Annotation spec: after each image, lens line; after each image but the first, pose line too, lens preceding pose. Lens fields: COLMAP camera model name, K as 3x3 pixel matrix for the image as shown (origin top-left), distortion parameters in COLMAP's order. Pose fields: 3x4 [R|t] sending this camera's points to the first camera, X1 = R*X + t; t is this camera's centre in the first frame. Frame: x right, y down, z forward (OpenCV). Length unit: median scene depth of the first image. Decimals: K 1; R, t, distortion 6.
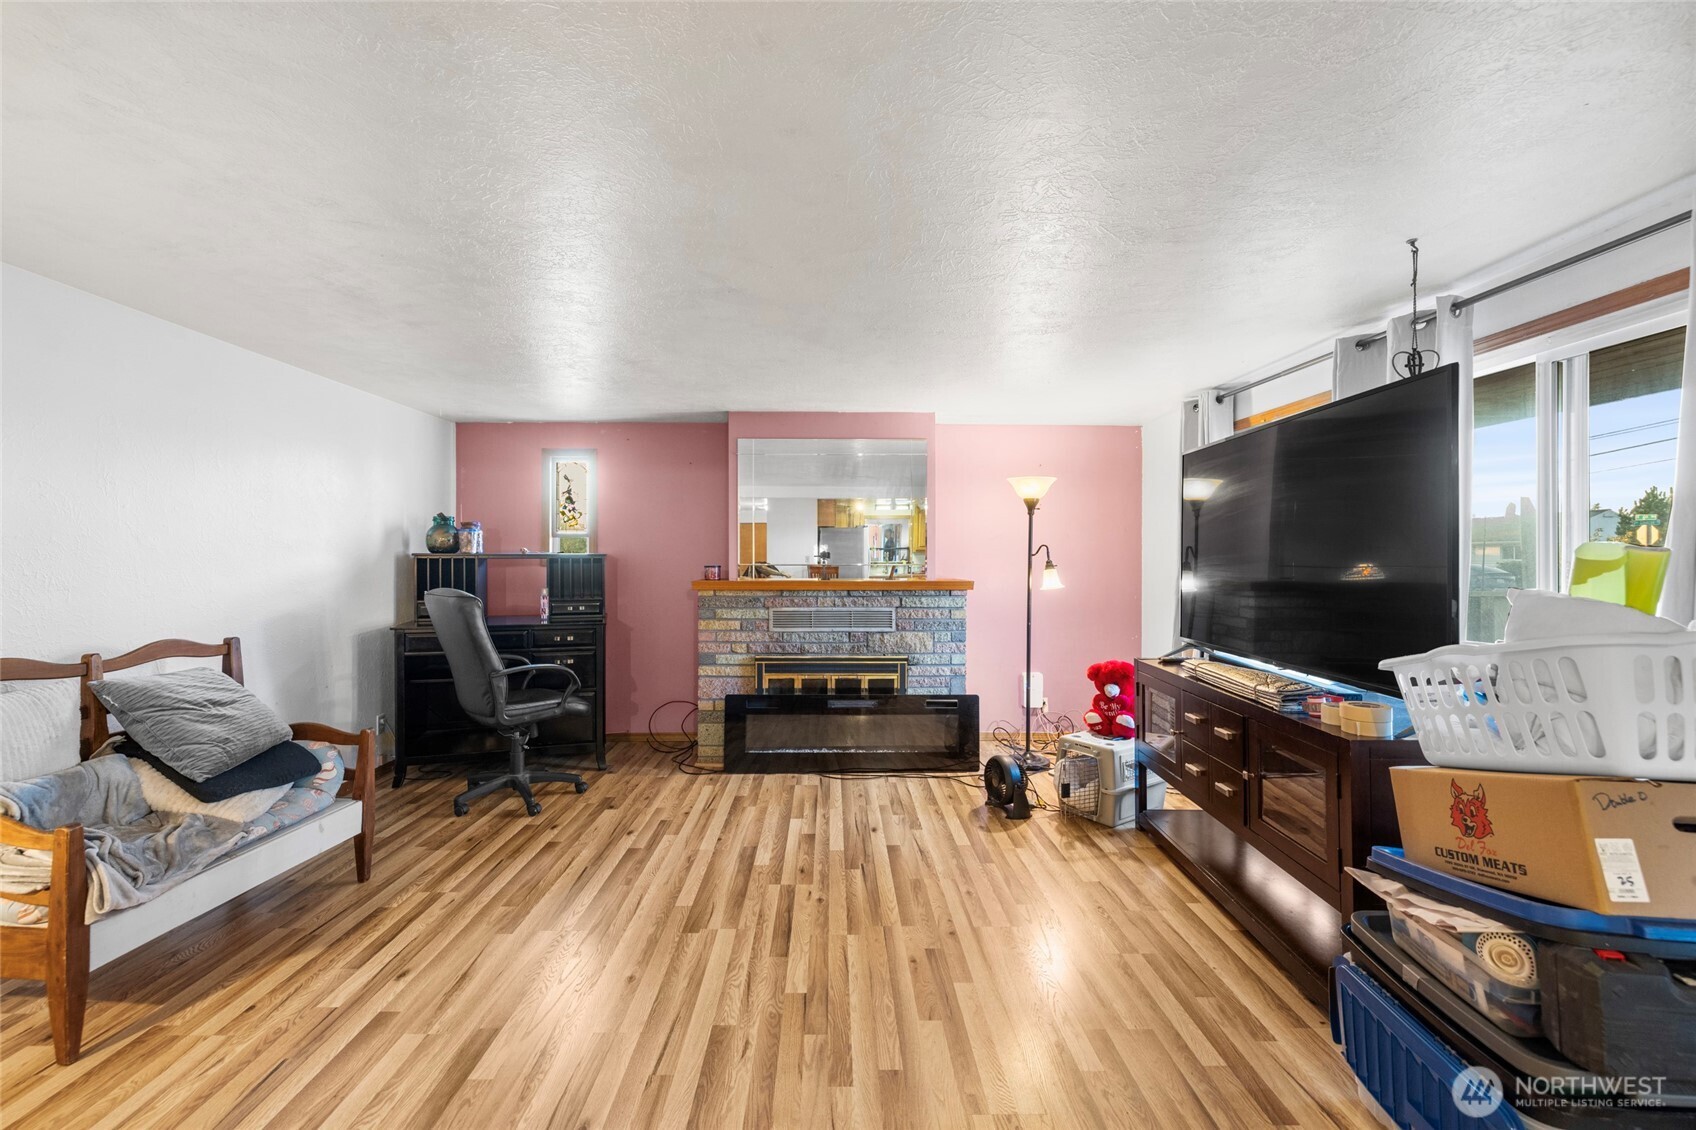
lens RADIAL K [[702.1, 0, 838.1], [0, 702.1, 559.5], [0, 0, 1]] dist [-0.000708, -0.000139]
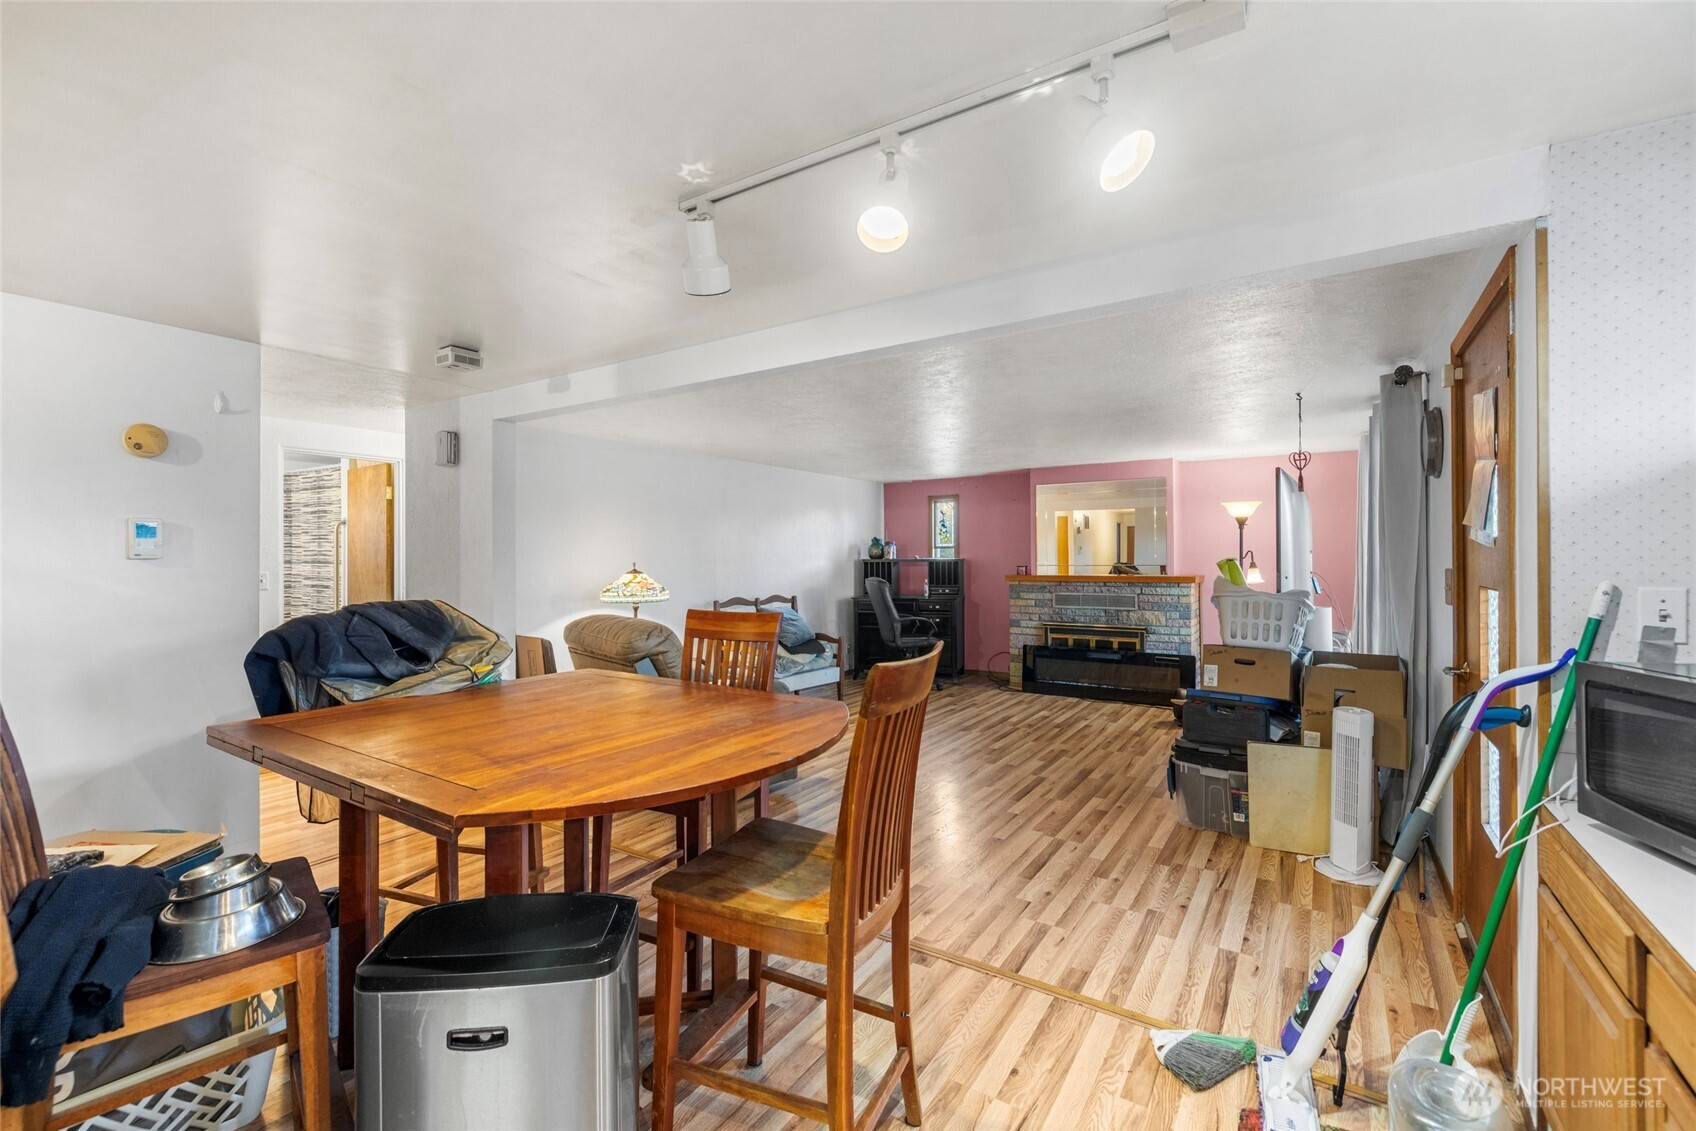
lens RADIAL K [[724.7, 0, 841.9], [0, 724.7, 566.7], [0, 0, 1]] dist [-0.000475, -0.000027]
pose [[0.828120, 0.001043, -0.560550, 0.505116], [0.004851, 0.999947, 0.009028, -0.007637], [0.560530, -0.010195, 0.828071, -0.735204]]
